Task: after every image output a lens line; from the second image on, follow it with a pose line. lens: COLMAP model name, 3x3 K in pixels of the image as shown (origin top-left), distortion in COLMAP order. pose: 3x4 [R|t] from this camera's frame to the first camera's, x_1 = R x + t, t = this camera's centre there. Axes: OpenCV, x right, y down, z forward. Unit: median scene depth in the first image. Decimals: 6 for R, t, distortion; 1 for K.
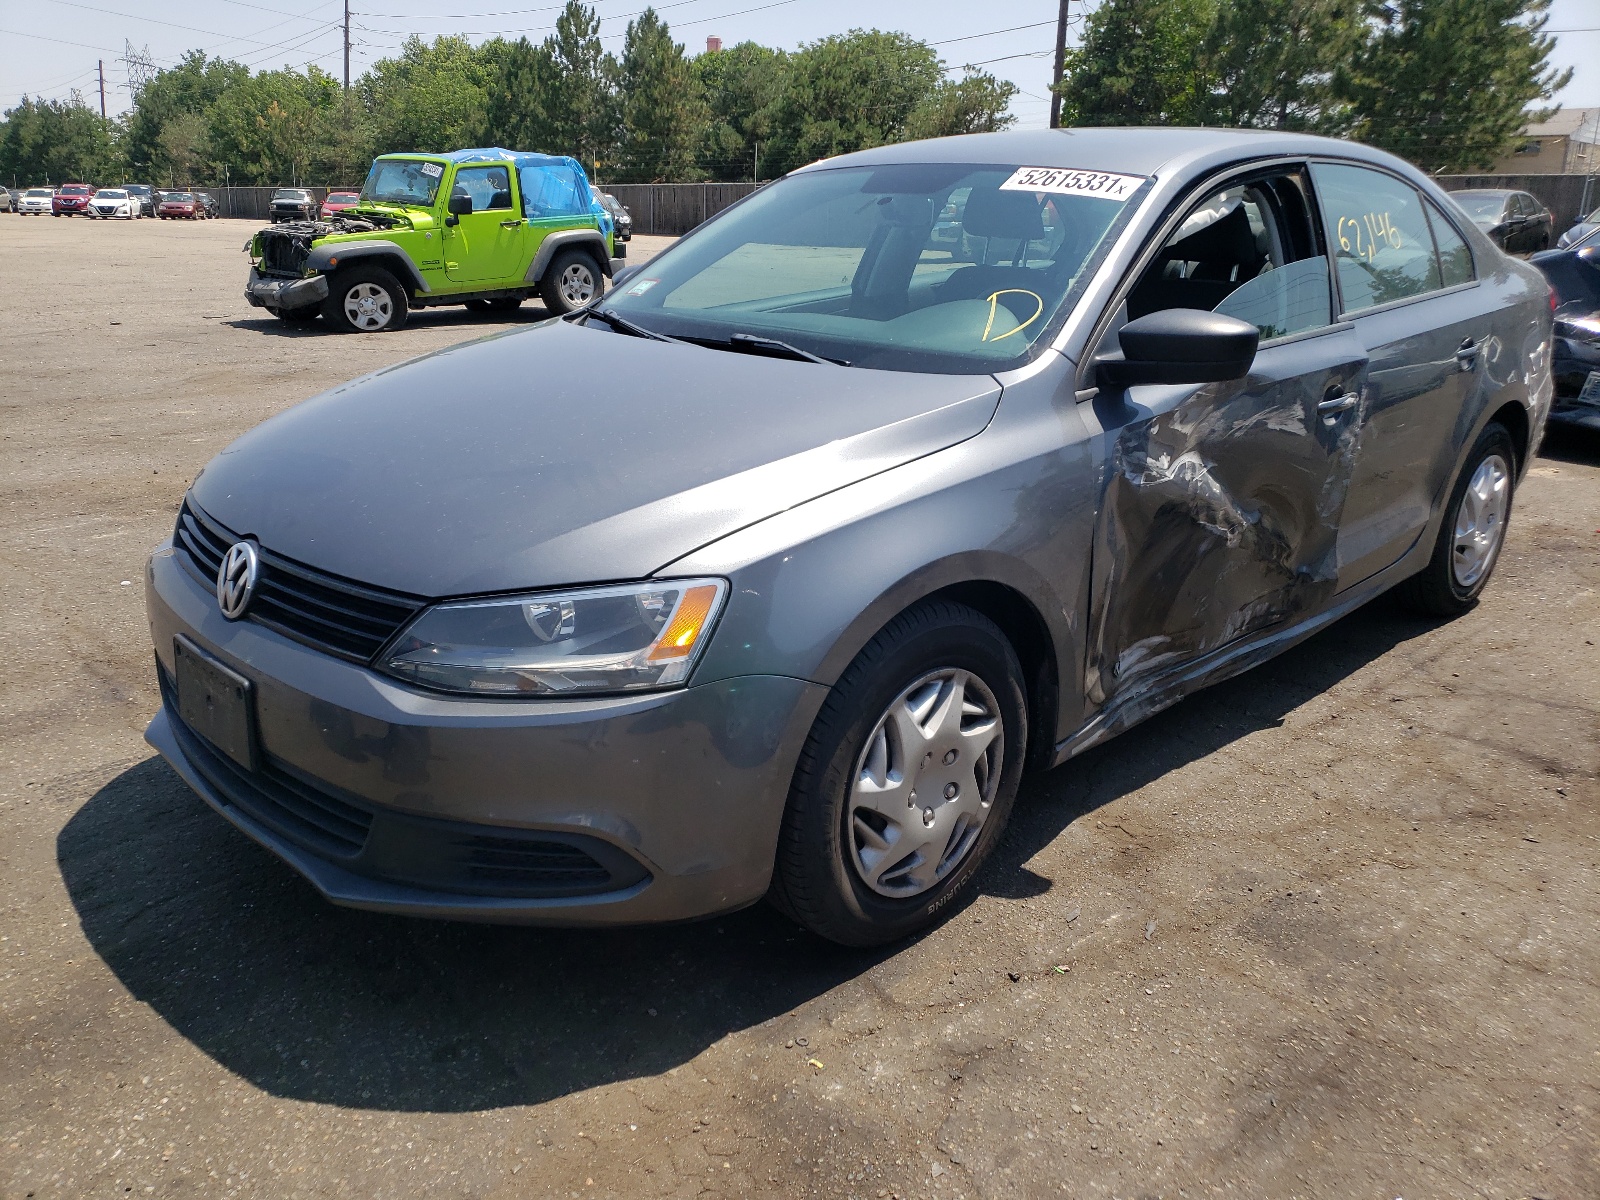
lens RADIAL K [[1235.3, 0, 796.7], [0, 1235.3, 402.7], [0, 0, 1]] dist [0.077558, -0.046380]
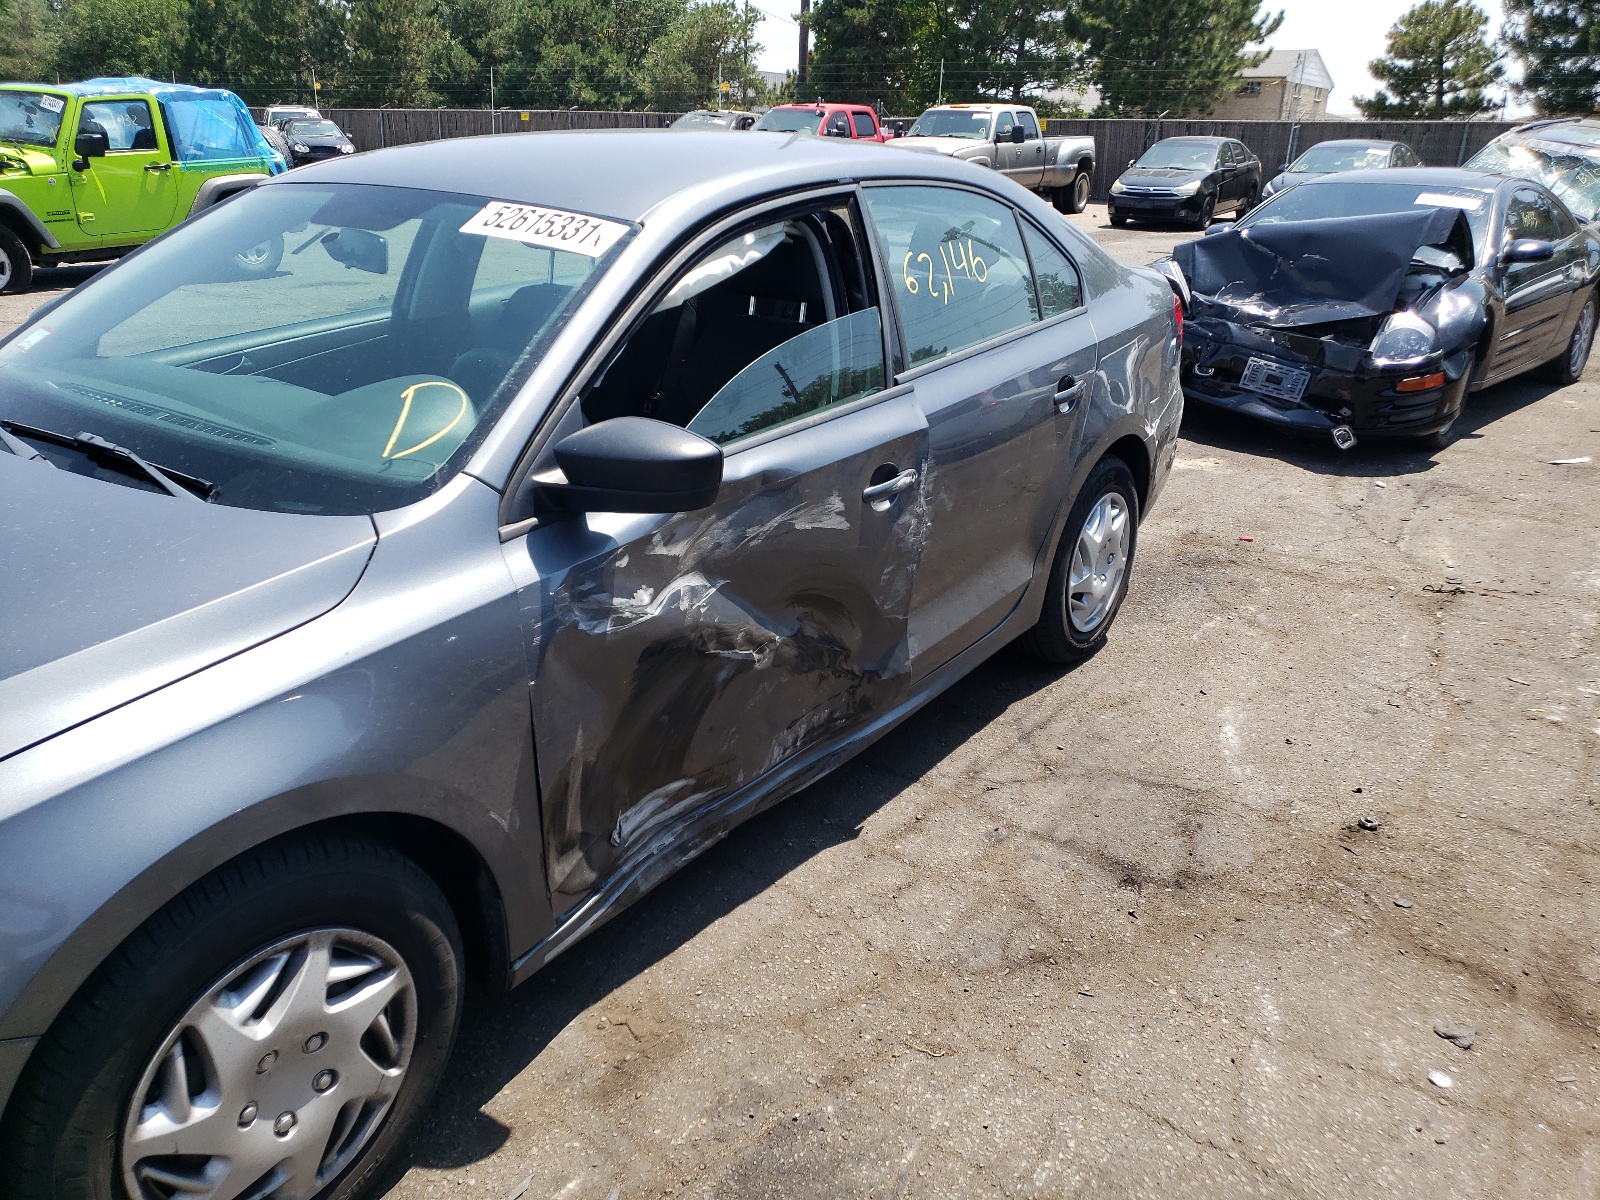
lens RADIAL K [[1235.3, 0, 796.7], [0, 1235.3, 402.7], [0, 0, 1]] dist [0.077558, -0.046380]
pose [[0.987467, -0.029275, 0.155084, 0.235938], [0.018867, 0.997496, 0.068165, -0.109172], [-0.156691, -0.064385, 0.985547, 0.189114]]
